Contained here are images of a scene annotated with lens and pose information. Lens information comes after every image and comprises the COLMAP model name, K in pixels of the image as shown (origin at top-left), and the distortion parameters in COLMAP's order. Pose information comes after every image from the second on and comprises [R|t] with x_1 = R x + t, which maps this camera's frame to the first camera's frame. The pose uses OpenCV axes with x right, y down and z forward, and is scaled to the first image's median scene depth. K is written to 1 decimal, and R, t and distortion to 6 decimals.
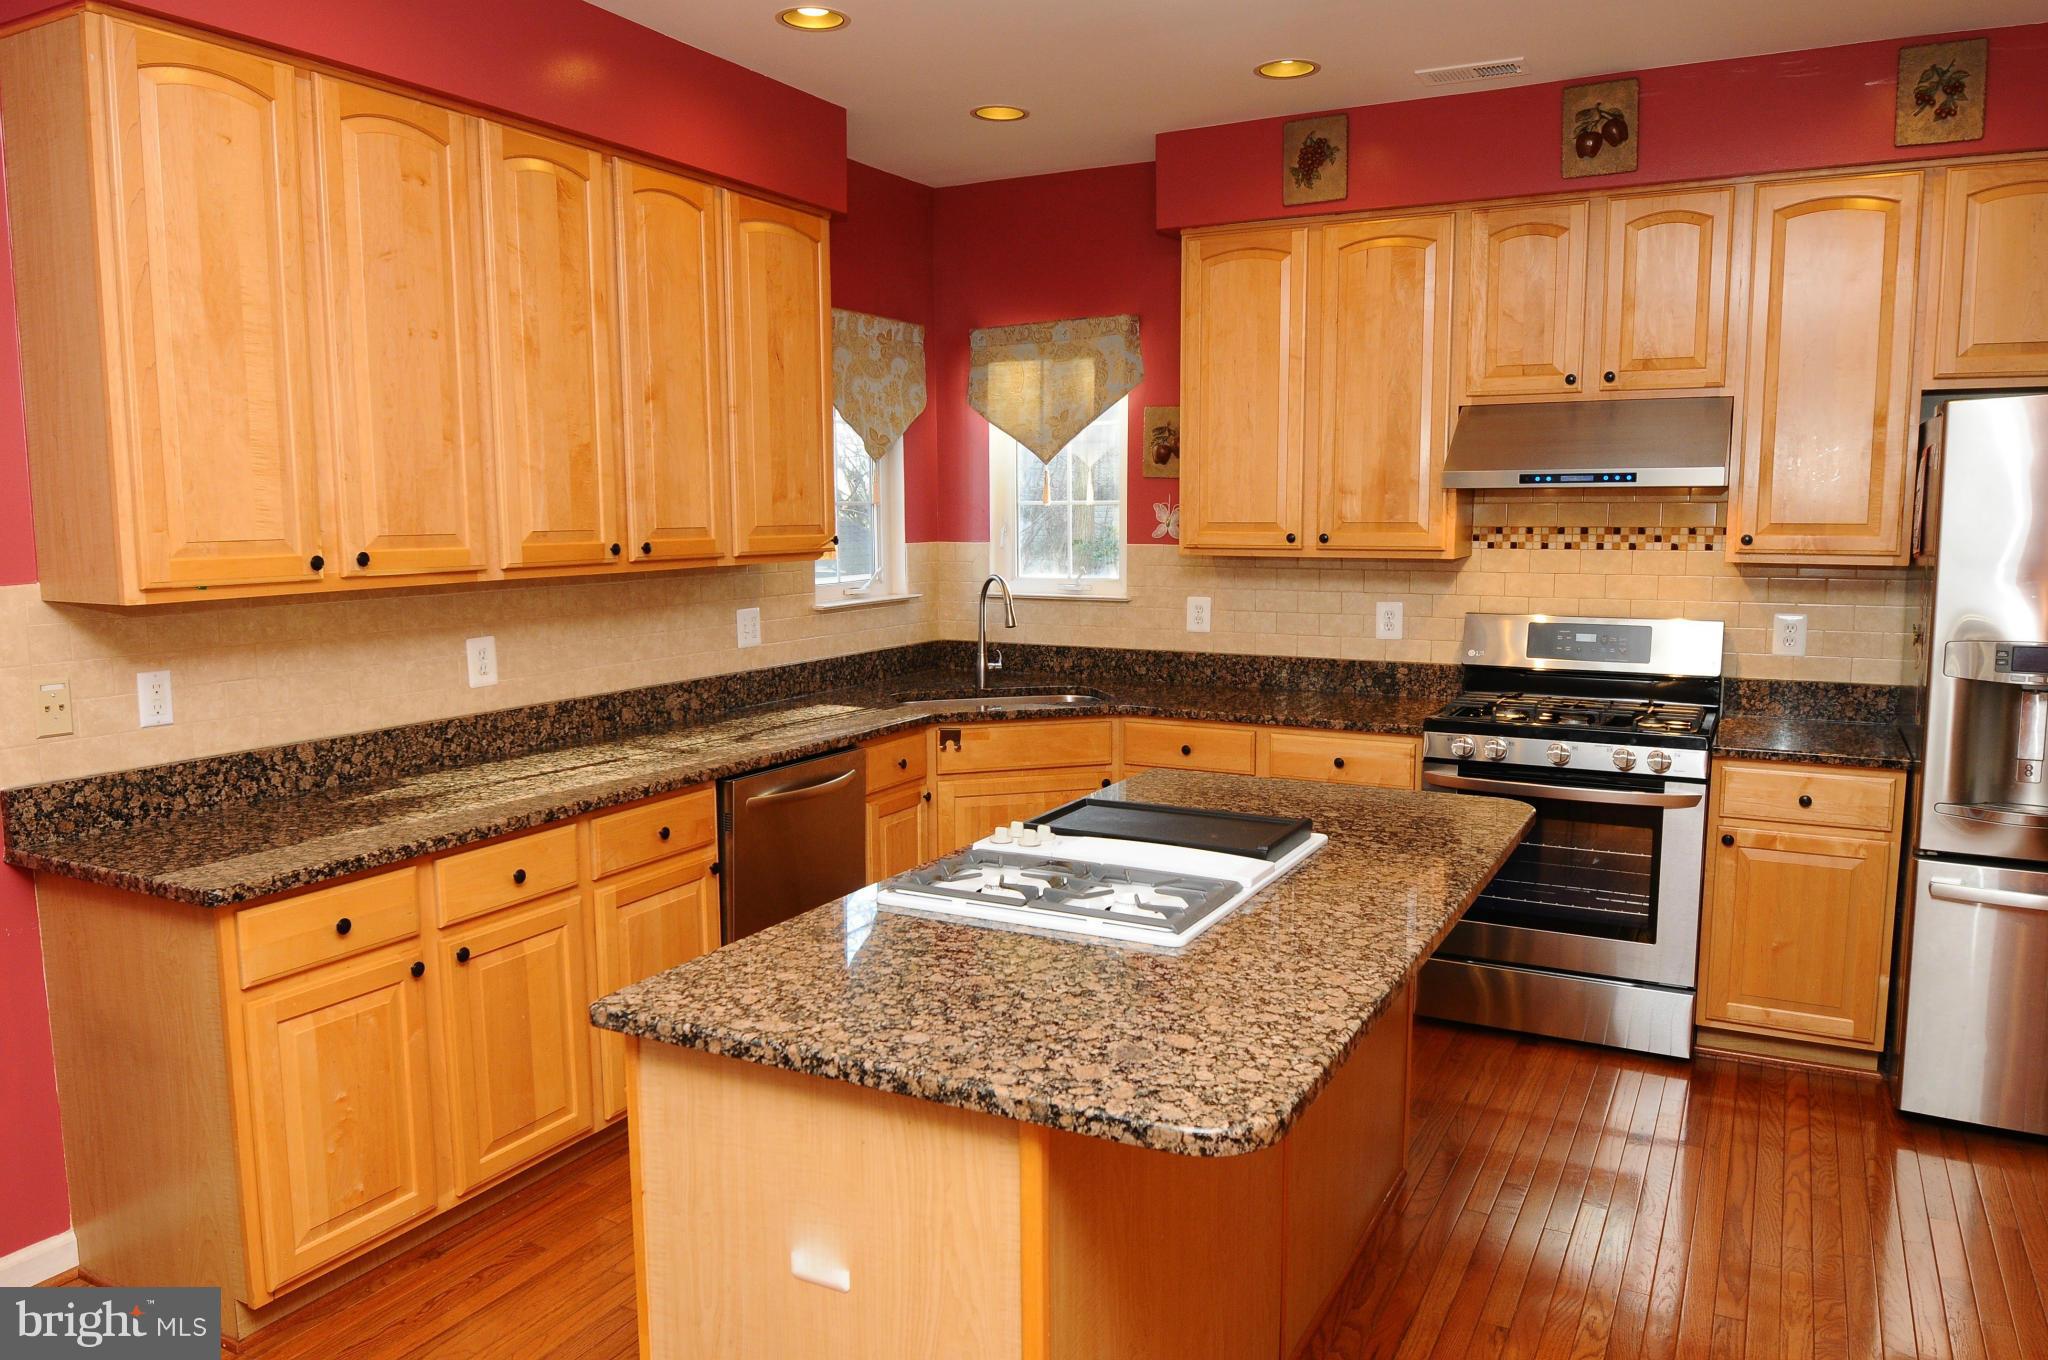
lens RADIAL K [[1425.6, 0, 1037.8], [0, 1425.6, 684.7], [0, 0, 1]] dist [0.000870, -0.038705]
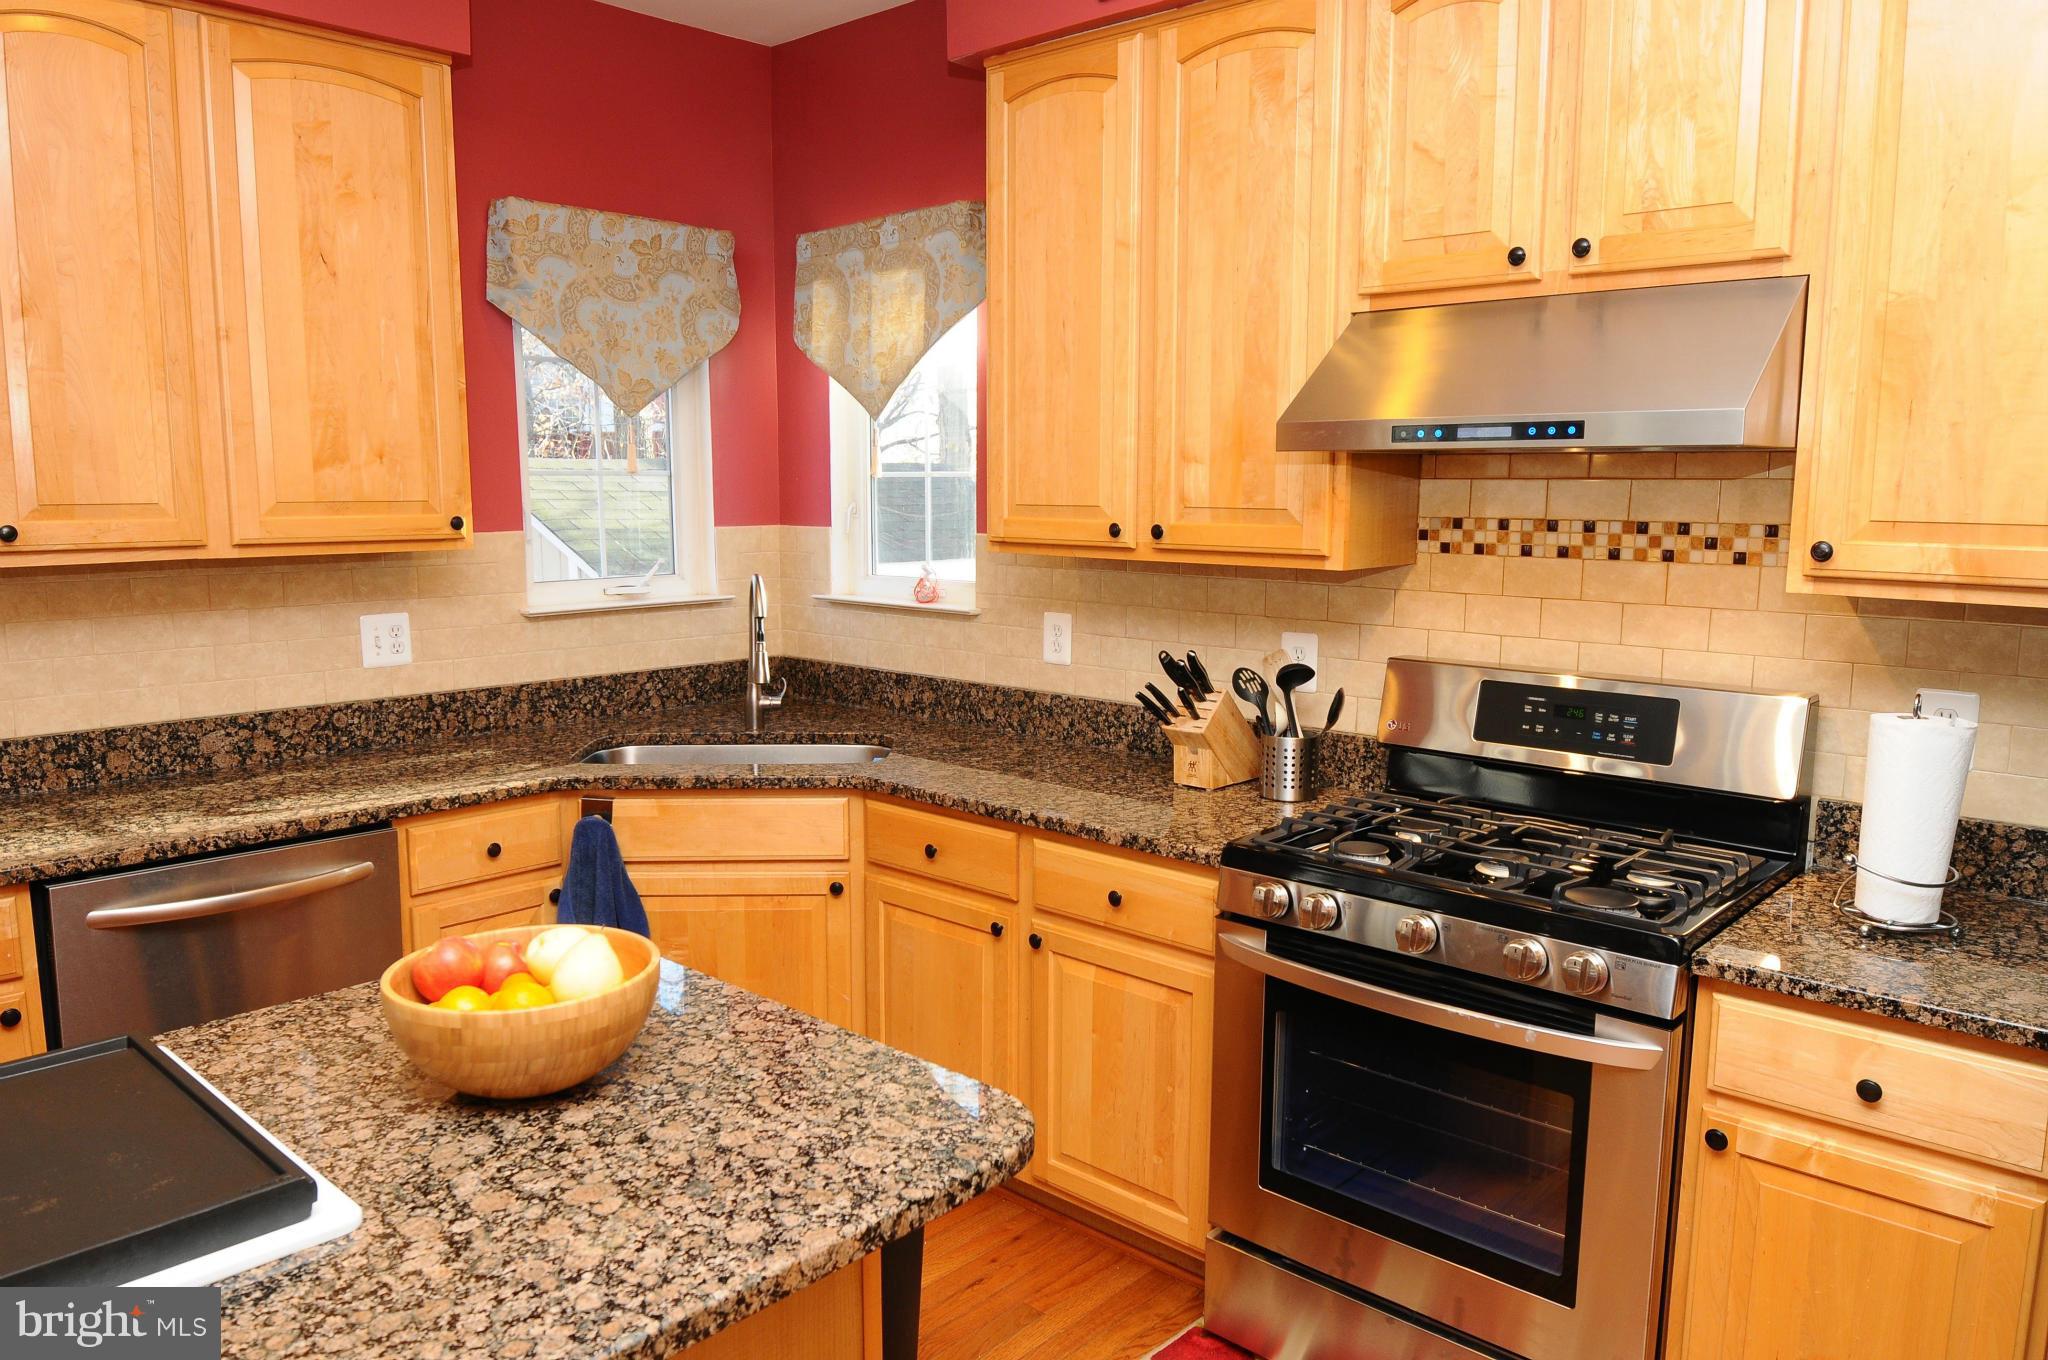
lens RADIAL K [[1425.6, 0, 1037.8], [0, 1425.6, 684.7], [0, 0, 1]] dist [0.000870, -0.038705]
pose [[0.968630, 0.043711, -0.244635, 0.373161], [-0.039611, 0.998980, 0.021657, -0.056848], [0.245332, -0.011287, 0.969373, 0.455556]]
